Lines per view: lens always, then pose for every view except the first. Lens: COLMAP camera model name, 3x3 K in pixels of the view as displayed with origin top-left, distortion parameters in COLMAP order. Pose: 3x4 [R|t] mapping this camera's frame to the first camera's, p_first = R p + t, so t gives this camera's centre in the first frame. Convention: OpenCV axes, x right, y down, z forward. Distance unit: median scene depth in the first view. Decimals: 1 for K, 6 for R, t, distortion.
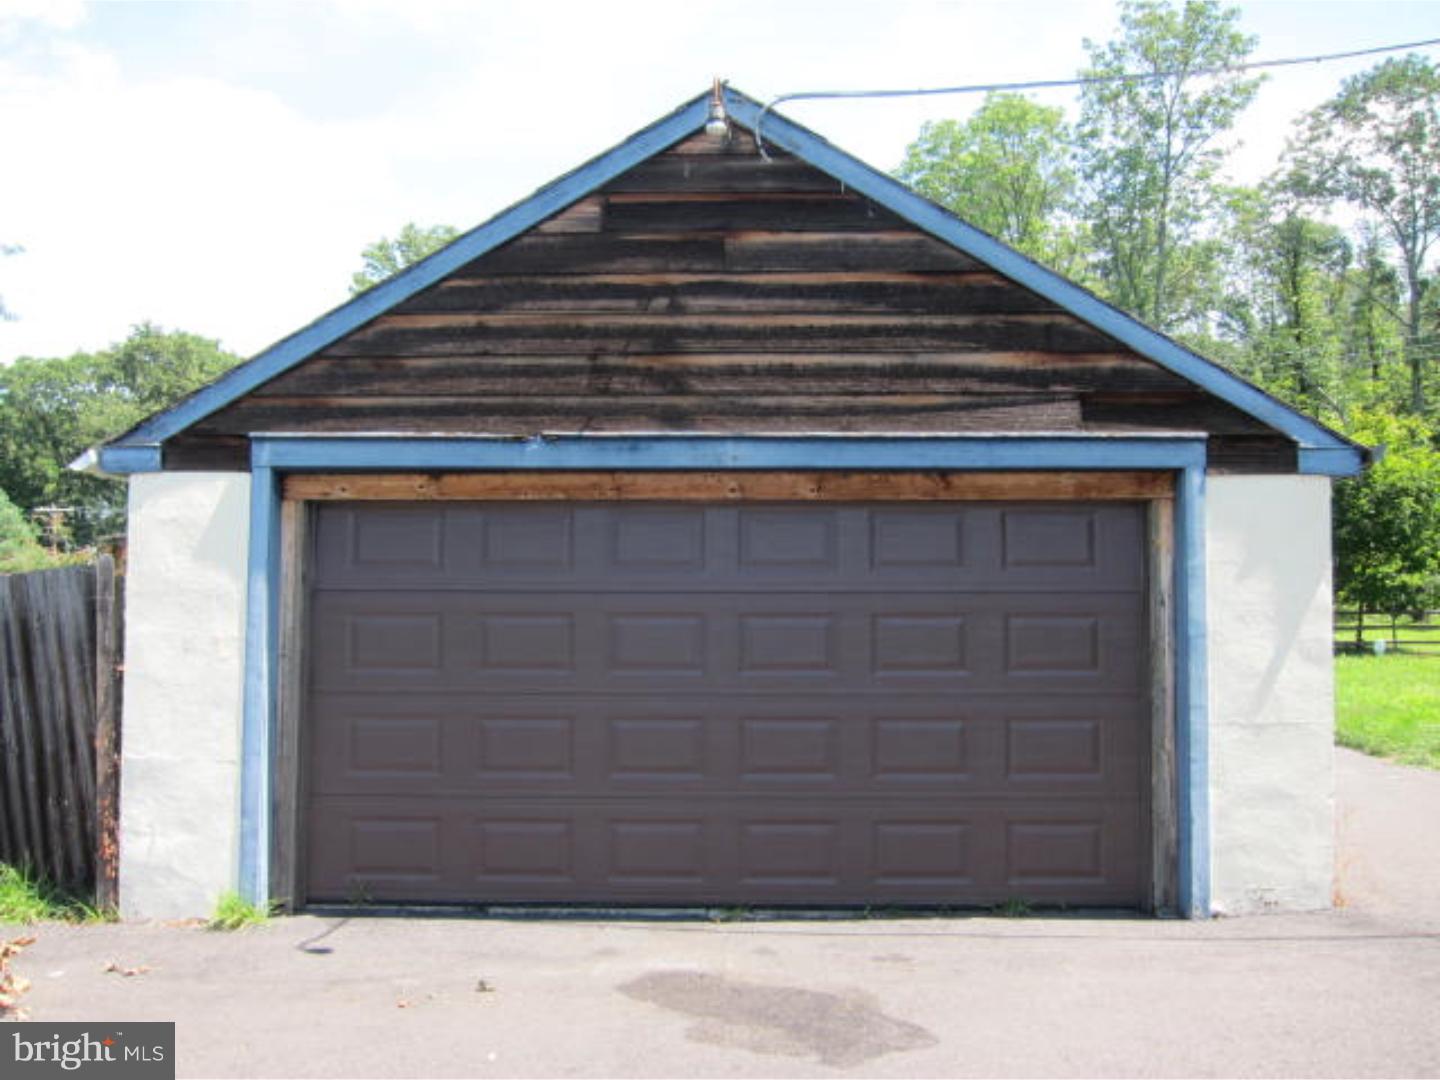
lens RADIAL K [[1196.1, 0, 720.7], [0, 1196.1, 544.9], [0, 0, 1]] dist [-0.065613, 0.030583]
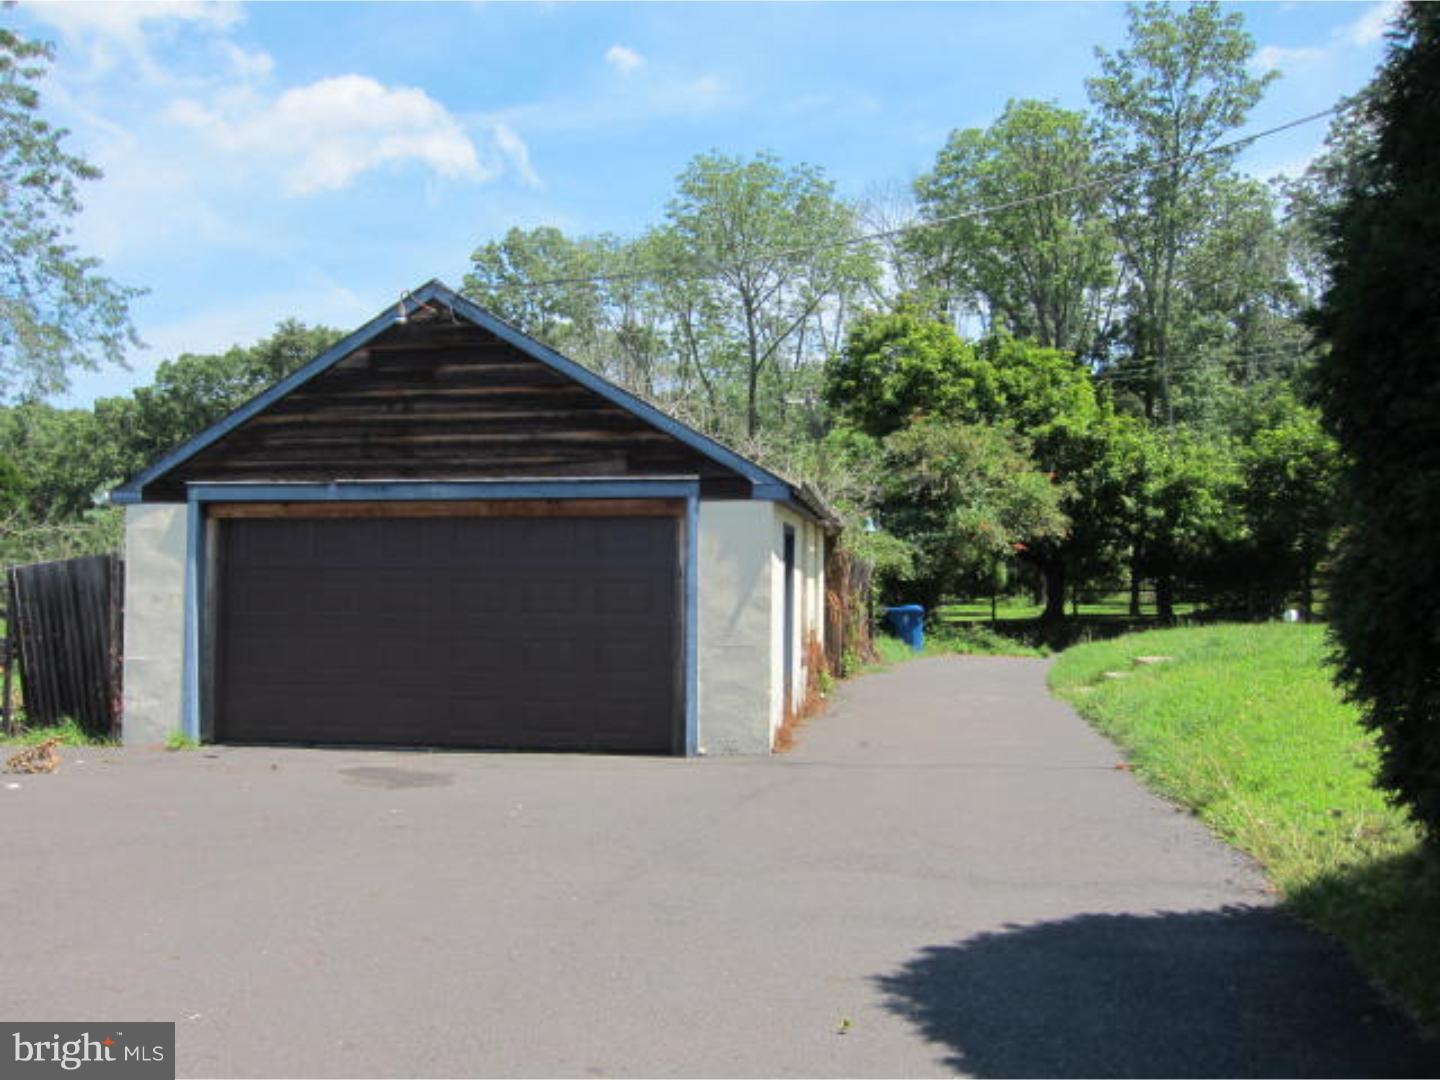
lens RADIAL K [[1196.1, 0, 720.7], [0, 1196.1, 544.9], [0, 0, 1]] dist [-0.065613, 0.030583]
pose [[0.992338, -0.003294, -0.123506, 0.641291], [0.006077, 0.999736, 0.022166, -0.032635], [0.123400, -0.022746, 0.992096, -0.705660]]
